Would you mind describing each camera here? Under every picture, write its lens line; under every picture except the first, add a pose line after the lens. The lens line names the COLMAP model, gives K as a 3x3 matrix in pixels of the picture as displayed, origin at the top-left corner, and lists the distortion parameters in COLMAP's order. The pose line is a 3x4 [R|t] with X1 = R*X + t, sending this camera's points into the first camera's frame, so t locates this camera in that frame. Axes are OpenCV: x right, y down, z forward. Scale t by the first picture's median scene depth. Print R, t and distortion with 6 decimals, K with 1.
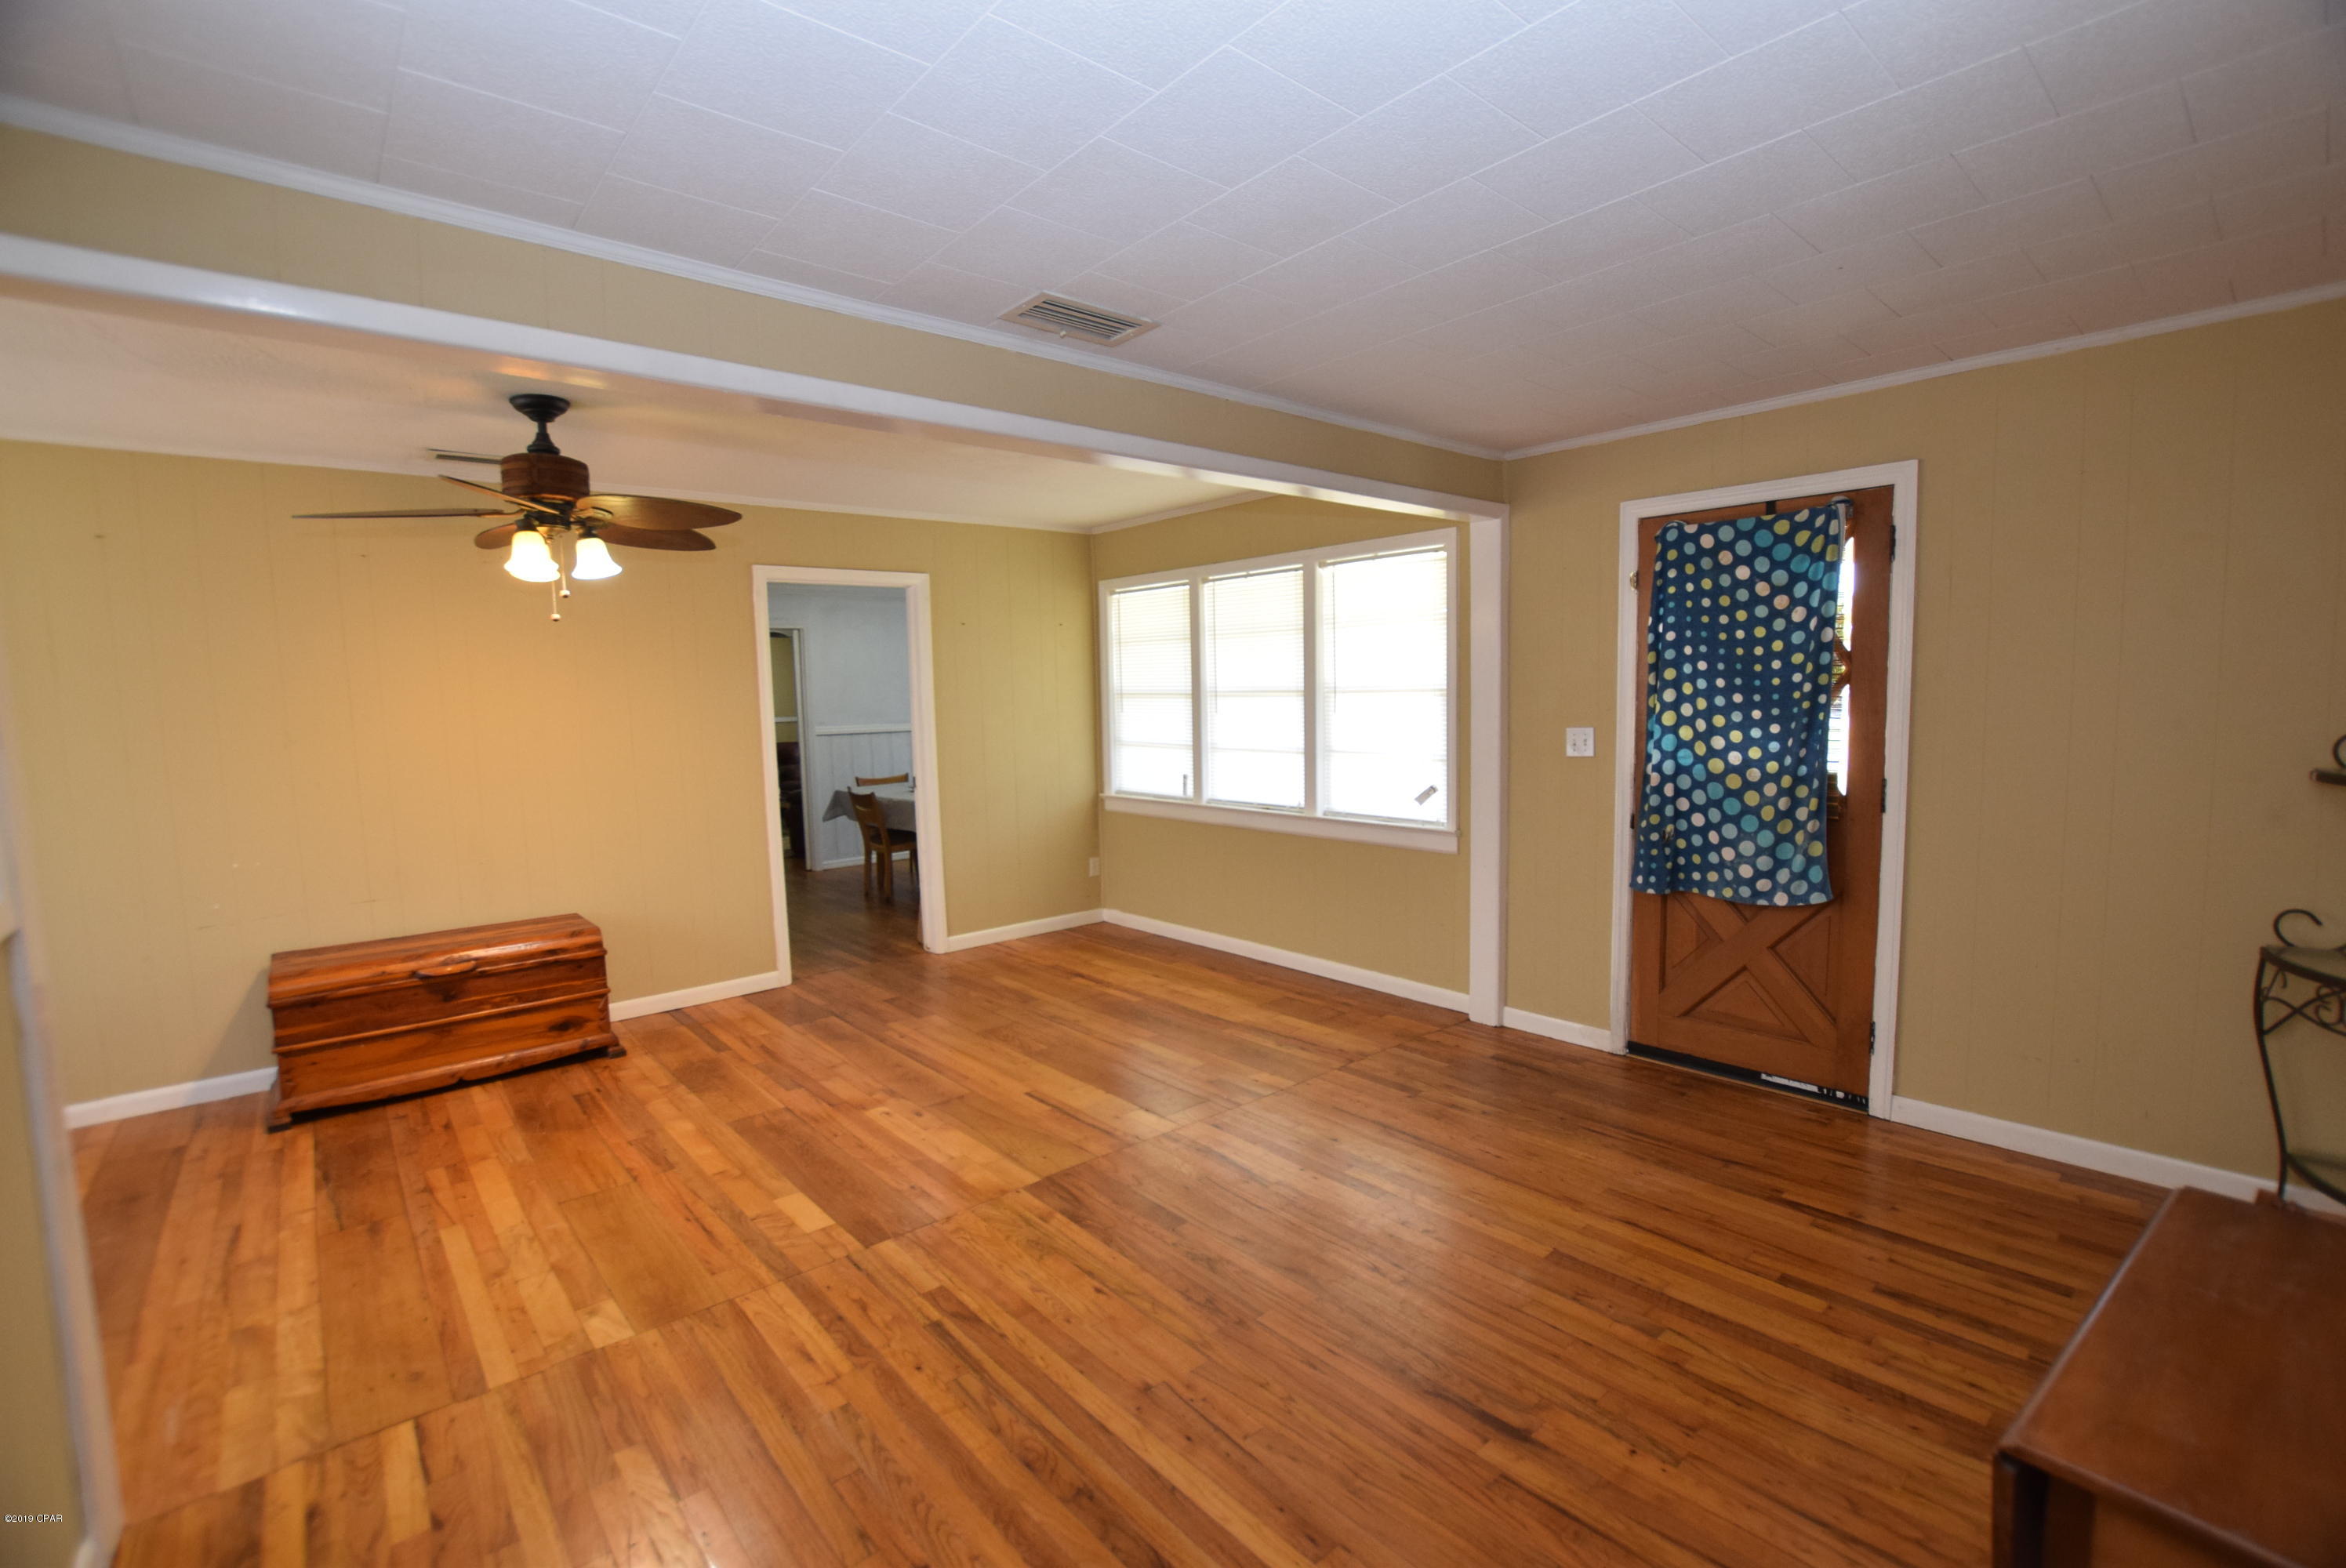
lens RADIAL K [[1037.6, 0, 1183.8], [0, 1037.6, 784.8], [0, 0, 1]] dist [-0.035929, 0.005659]
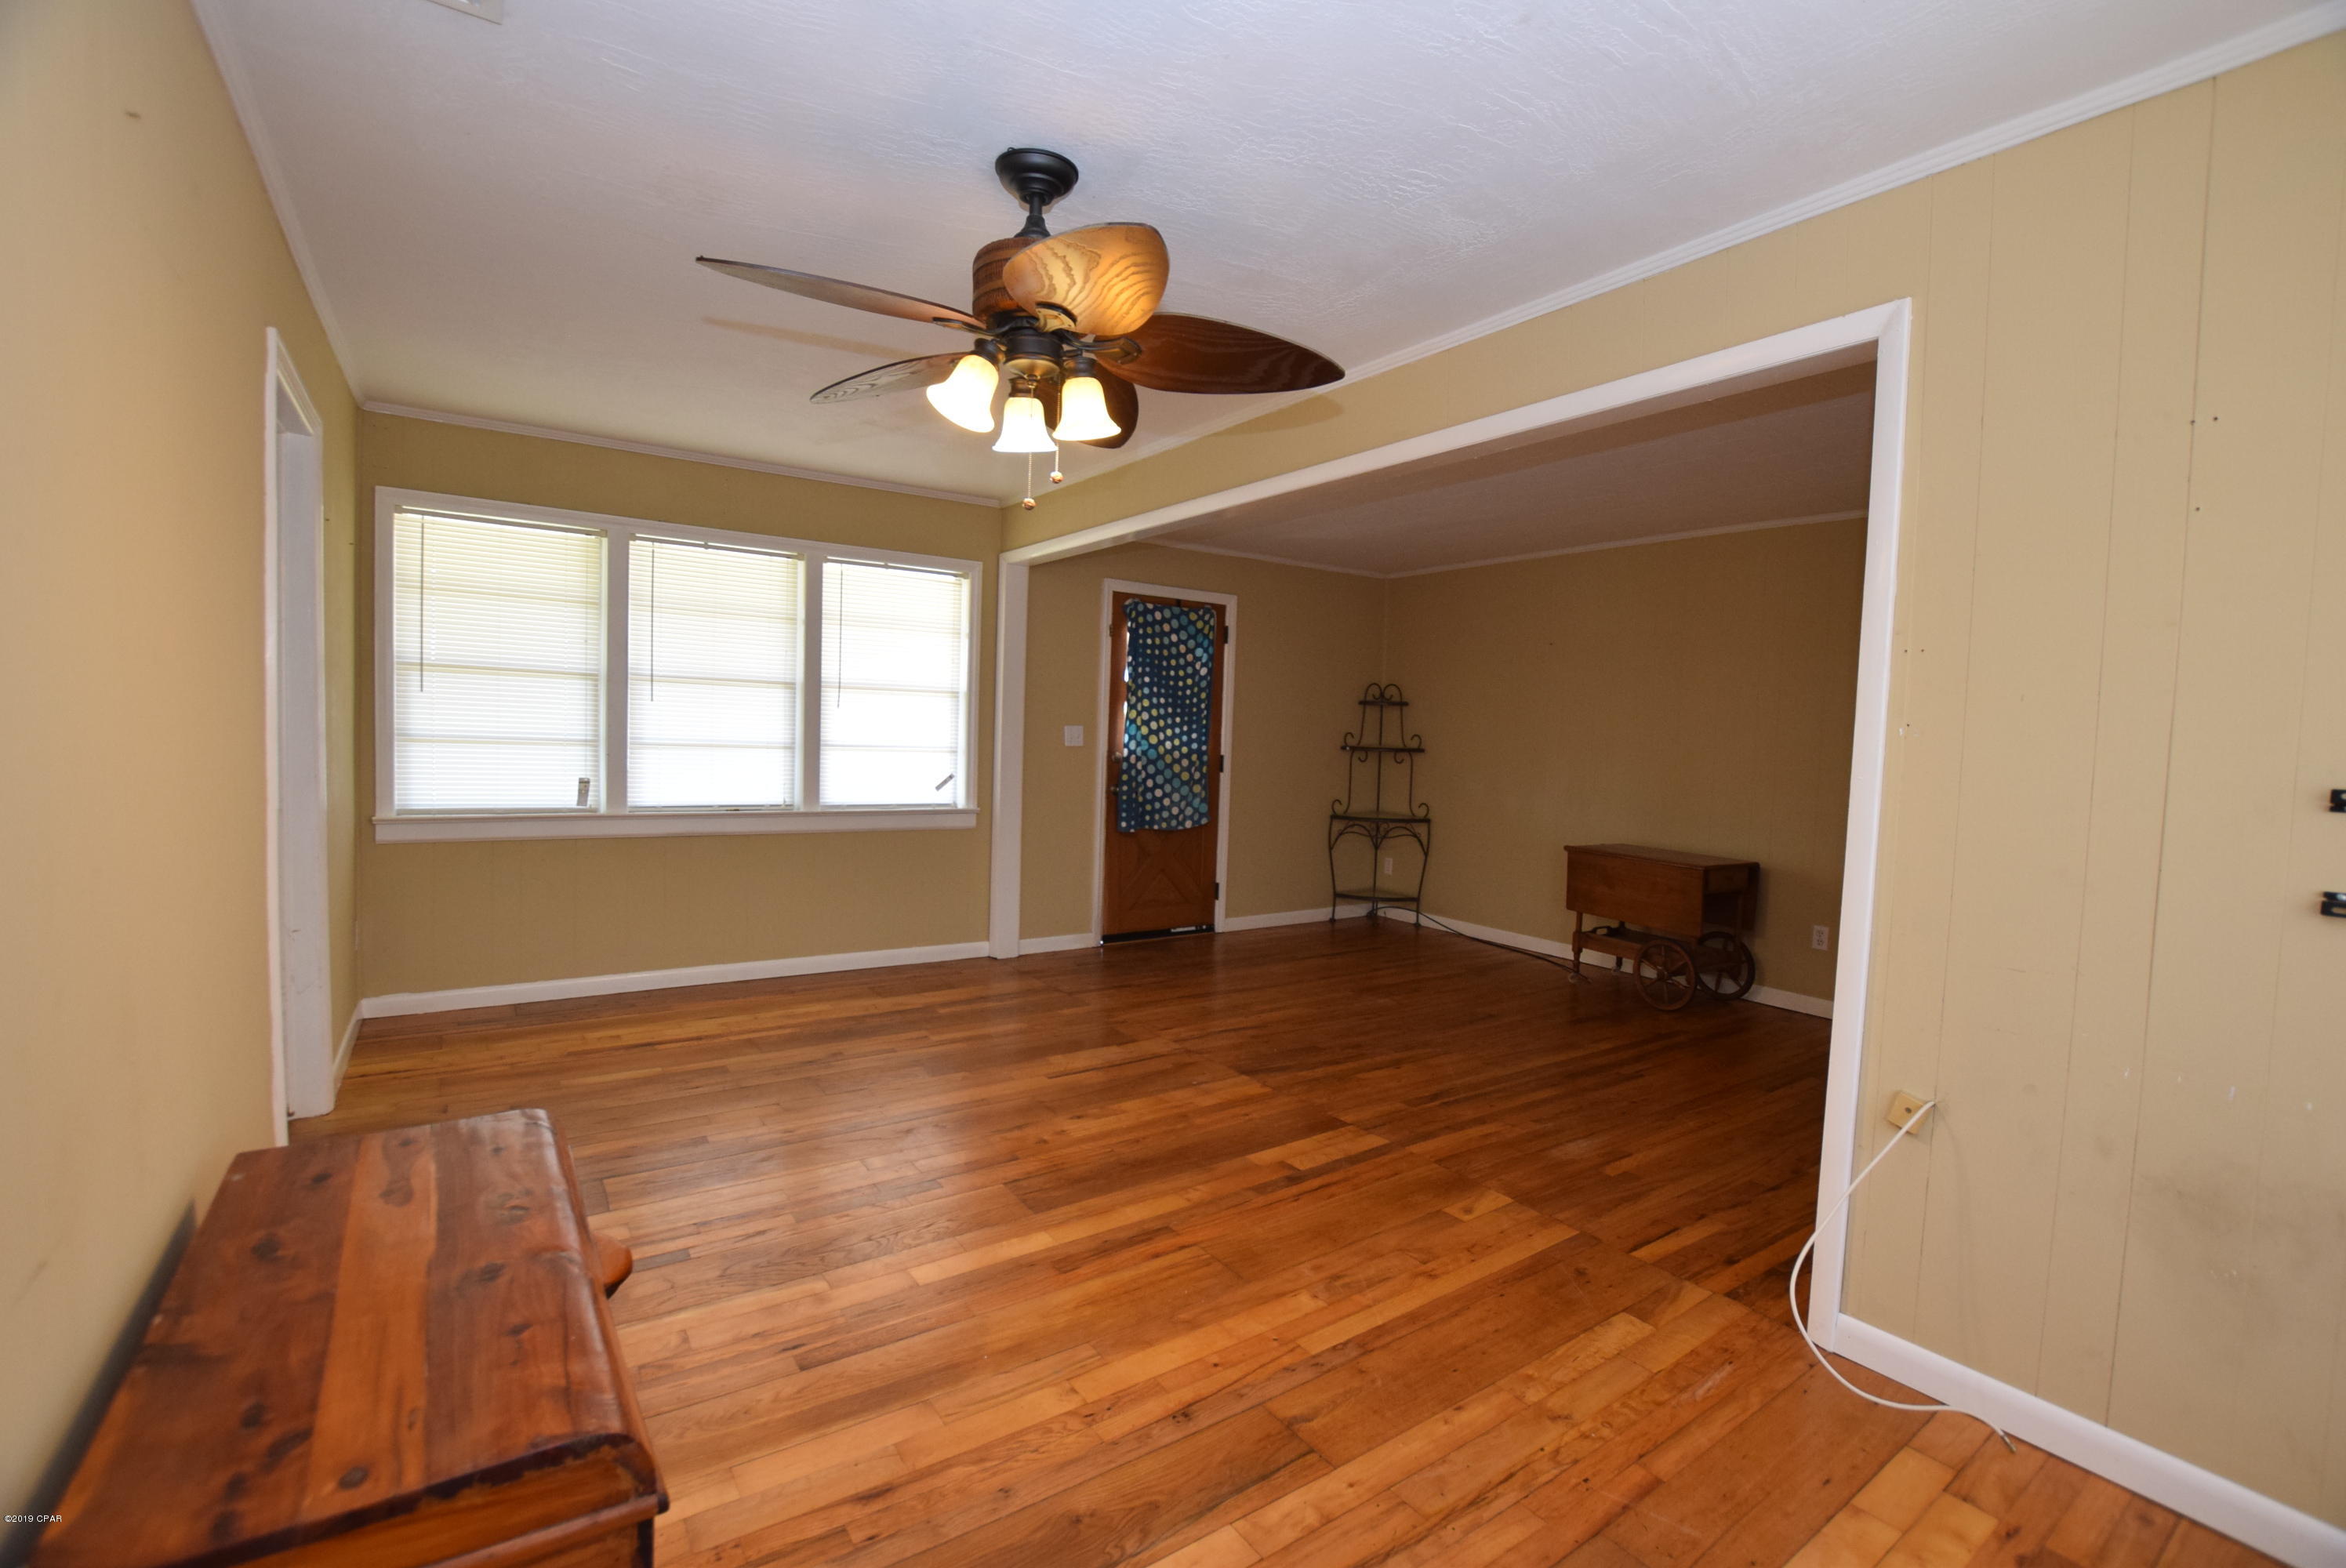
lens RADIAL K [[1037.6, 0, 1183.8], [0, 1037.6, 784.8], [0, 0, 1]] dist [-0.035929, 0.005659]
pose [[0.106517, -0.026770, 0.993950, -1.162110], [0.054231, 0.998306, 0.021076, 0.004726], [-0.992831, 0.051658, 0.107788, 0.782584]]
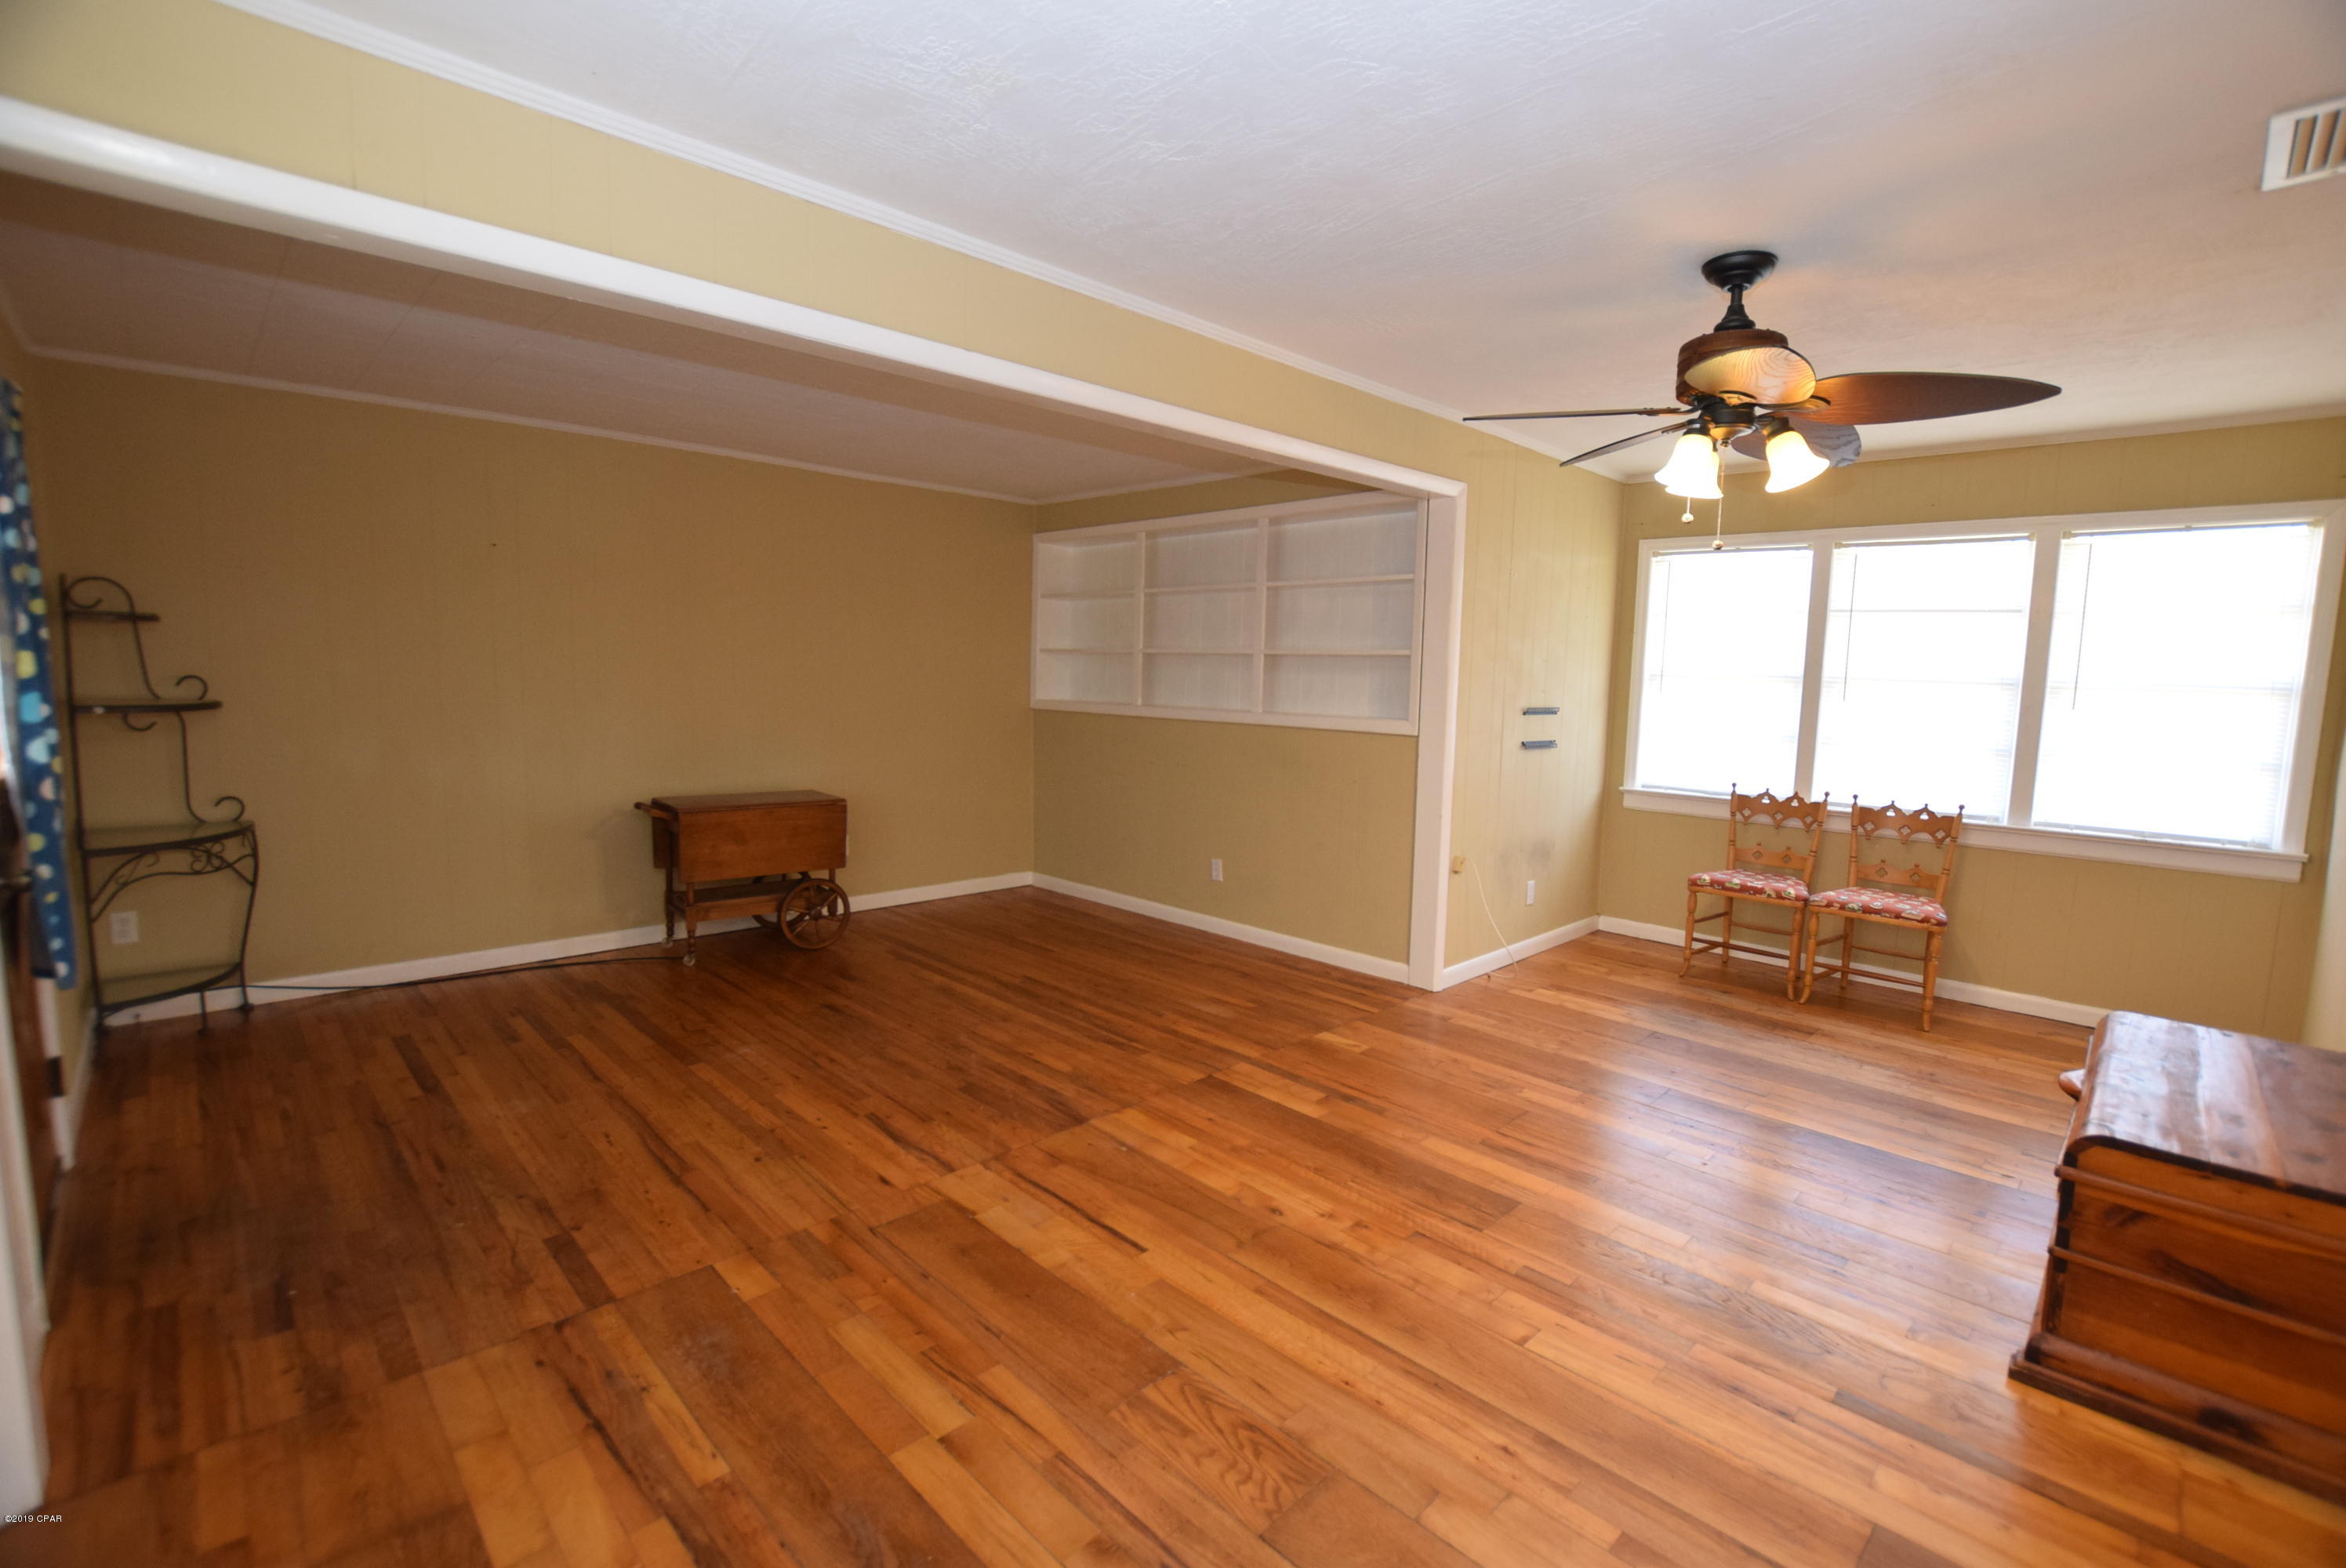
lens RADIAL K [[1037.6, 0, 1183.8], [0, 1037.6, 784.8], [0, 0, 1]] dist [-0.035929, 0.005659]
pose [[-0.997801, 0.008151, -0.065778, -0.144049], [-0.005408, 0.979090, 0.203354, -0.130317], [0.066060, 0.203263, -0.976893, 1.647695]]
